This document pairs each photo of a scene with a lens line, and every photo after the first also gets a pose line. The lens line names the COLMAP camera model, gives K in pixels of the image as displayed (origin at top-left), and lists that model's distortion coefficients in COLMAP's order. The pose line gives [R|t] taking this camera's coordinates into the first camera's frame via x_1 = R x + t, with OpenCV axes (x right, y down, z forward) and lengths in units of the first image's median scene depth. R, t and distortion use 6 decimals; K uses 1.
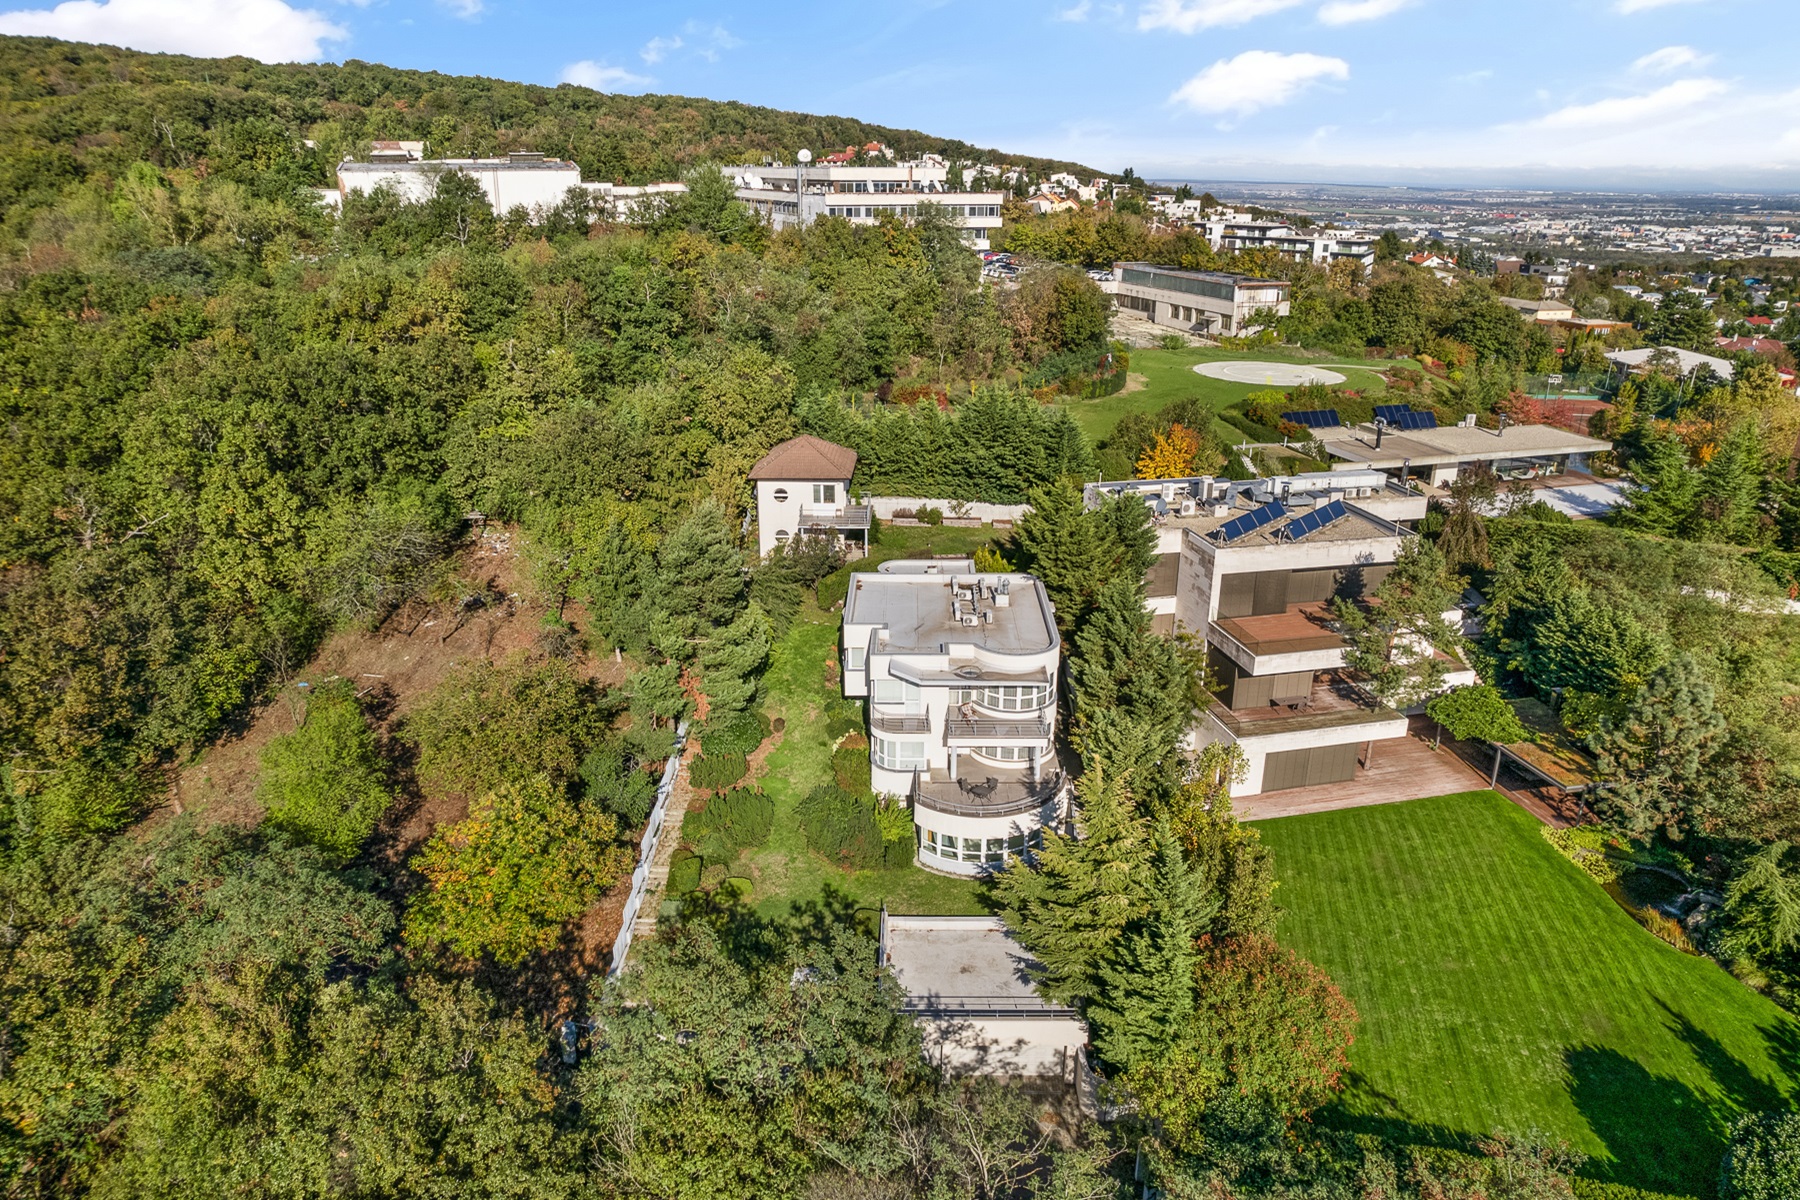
lens RADIAL K [[1126.9, 0, 911.4], [0, 1126.9, 595.1], [0, 0, 1]] dist [-0.170308, 0.118702]
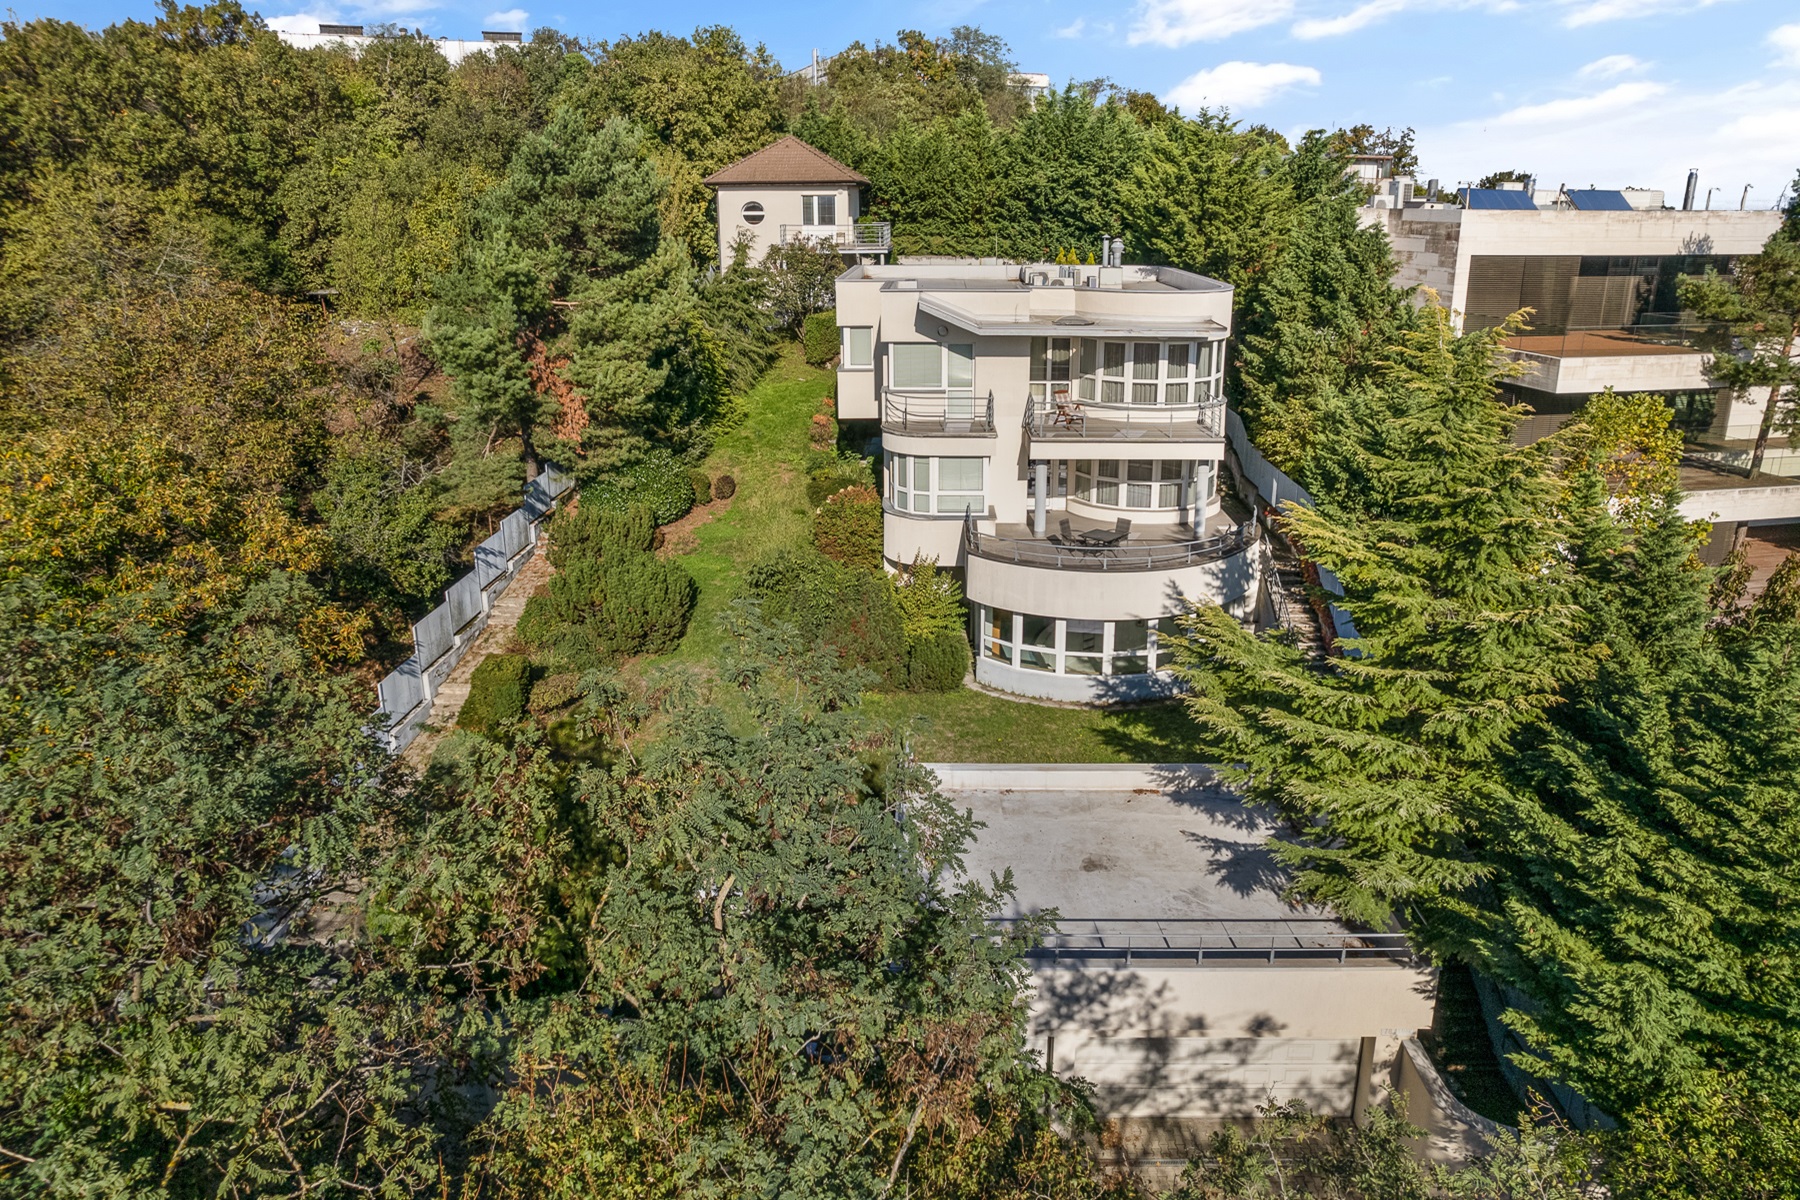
lens RADIAL K [[1126.9, 0, 911.4], [0, 1126.9, 595.1], [0, 0, 1]] dist [-0.170308, 0.118702]
pose [[0.999722, 0.001385, -0.023524, -0.010504], [-0.002260, 0.999305, -0.037213, 0.222634], [0.023457, 0.037256, 0.999030, 0.502989]]
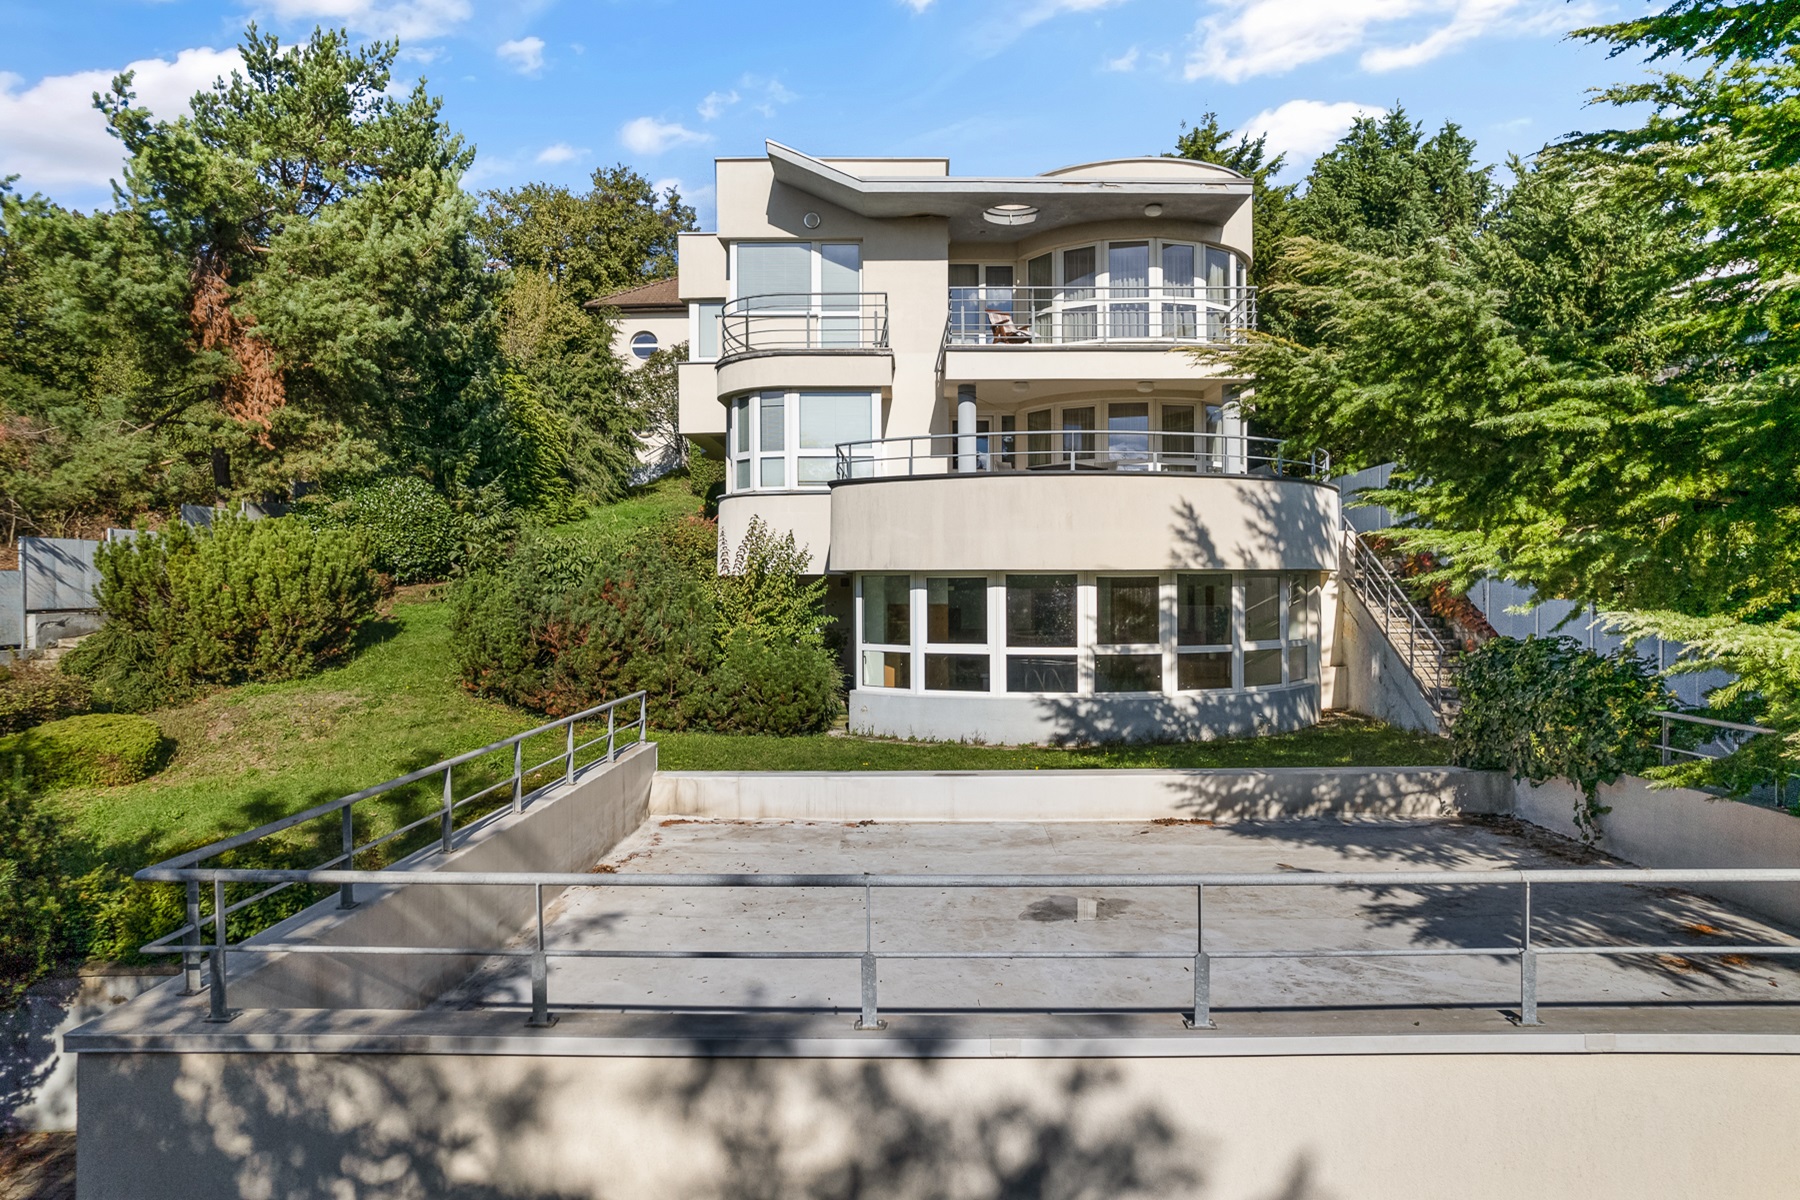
lens RADIAL K [[1171.4, 0, 900.9], [0, 1171.4, 638.3], [0, 0, 1]] dist [-0.071573, 0.000594]
pose [[0.999838, -0.006497, -0.016797, 0.025532], [0.001042, 0.951968, -0.306196, 0.311683], [0.017979, 0.306128, 0.951820, 0.734539]]
